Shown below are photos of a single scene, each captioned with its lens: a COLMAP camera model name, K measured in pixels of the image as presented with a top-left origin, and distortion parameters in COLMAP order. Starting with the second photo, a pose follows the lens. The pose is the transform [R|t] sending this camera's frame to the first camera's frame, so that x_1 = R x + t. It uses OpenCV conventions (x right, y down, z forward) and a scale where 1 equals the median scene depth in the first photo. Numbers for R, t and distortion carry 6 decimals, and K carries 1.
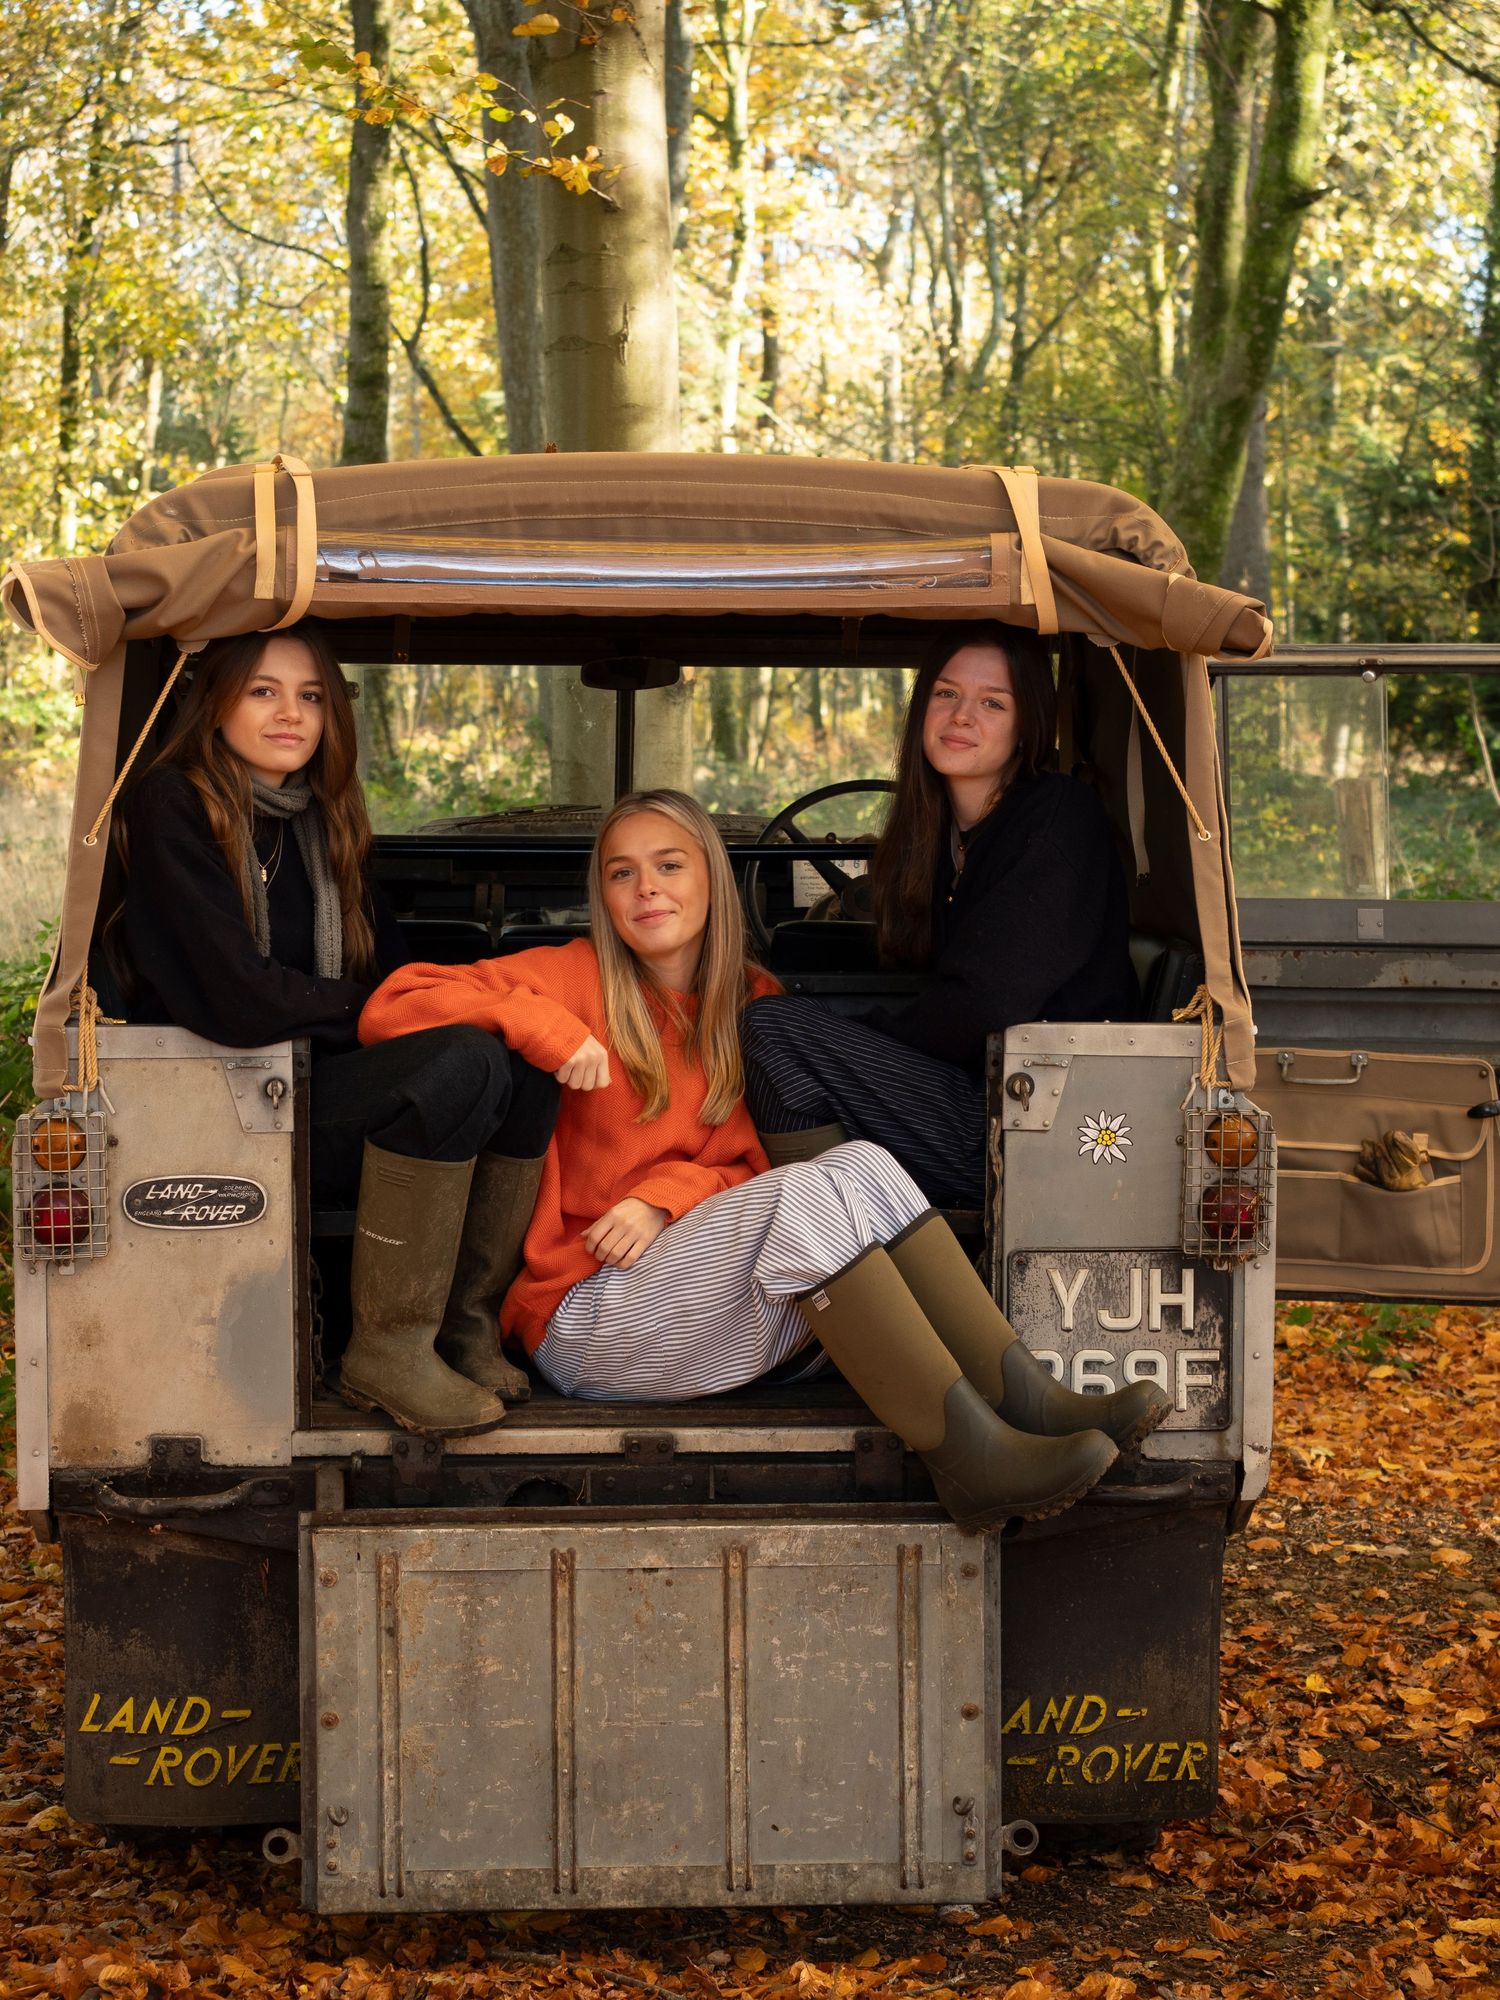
lens RADIAL K [[4566.6, 0, 585.6], [0, 4566.6, 997.9], [0, 0, 1]] dist [-0.024999, 0.524890]
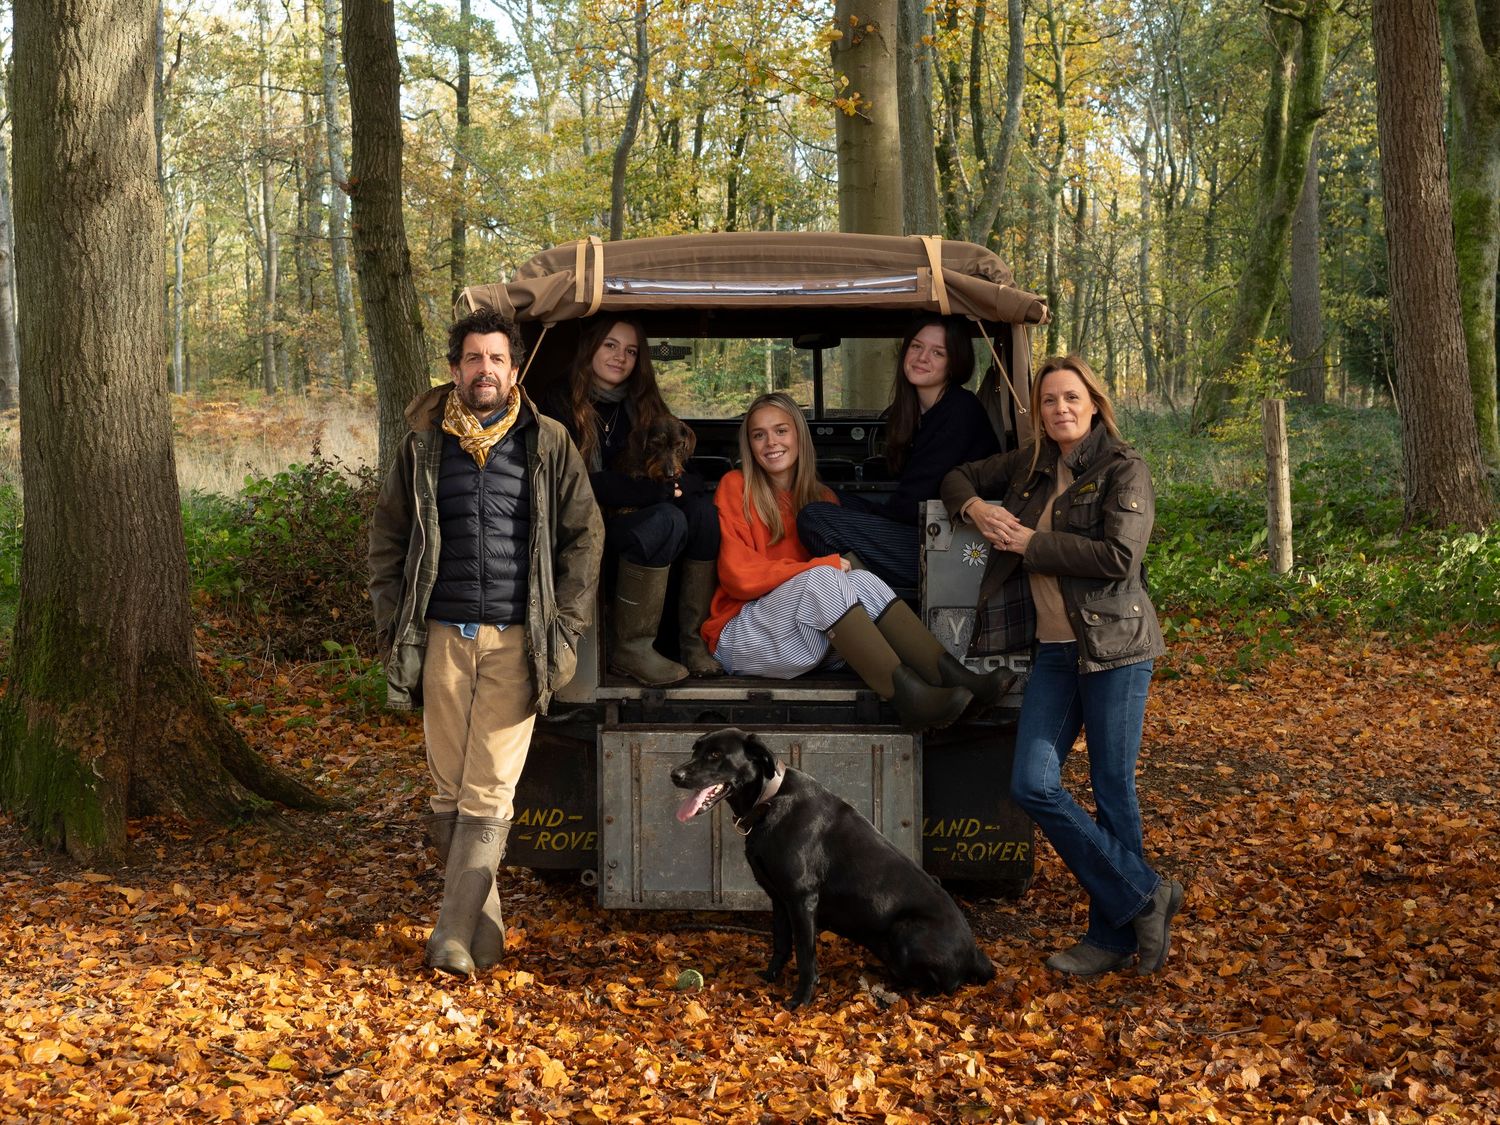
lens RADIAL K [[2286.8, 0, 754.1], [0, 2286.8, 582.7], [0, 0, 1]] dist [0.024152, -0.027395]
pose [[0.987149, 0.007413, -0.159633, 0.182618], [-0.004260, 0.999789, 0.020083, 0.023032], [0.159748, -0.019145, 0.986972, -0.059965]]
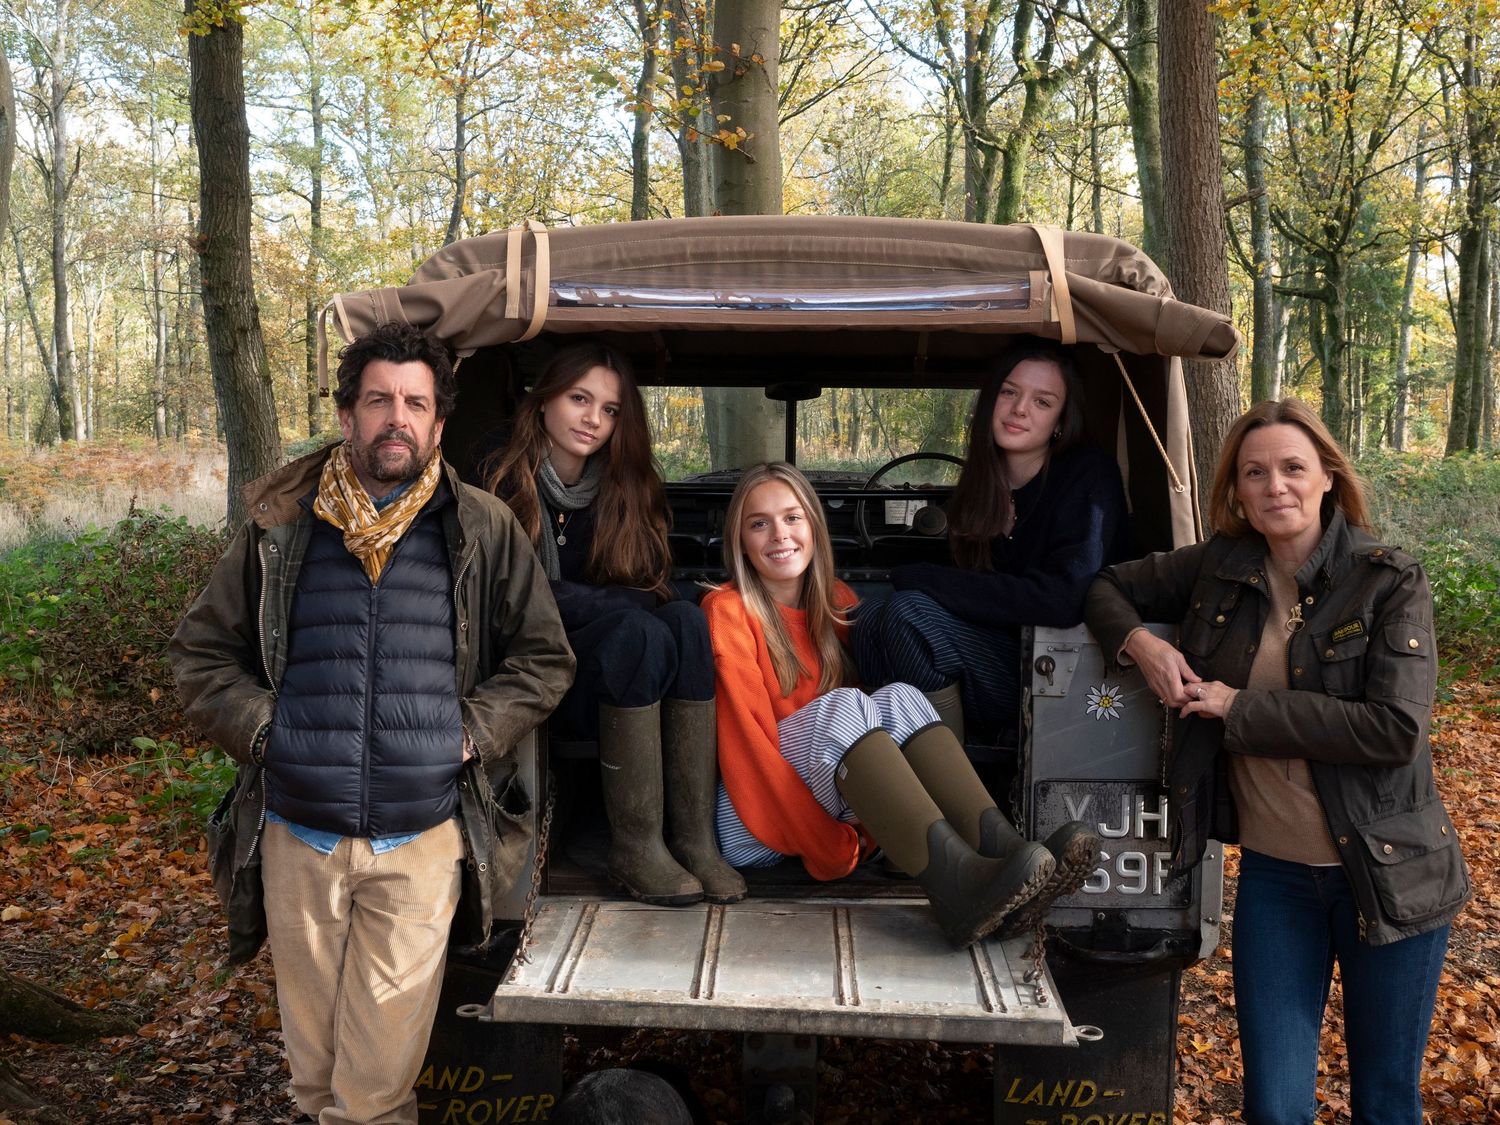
lens RADIAL K [[1656.4, 0, 684.2], [0, 1656.4, 600.2], [0, 0, 1]] dist [0.013592, 0.008171]
pose [[0.997663, 0.008086, -0.067843, 0.018297], [-0.006081, 0.999540, 0.029702, -0.015163], [0.068052, -0.029220, 0.997254, 0.478688]]
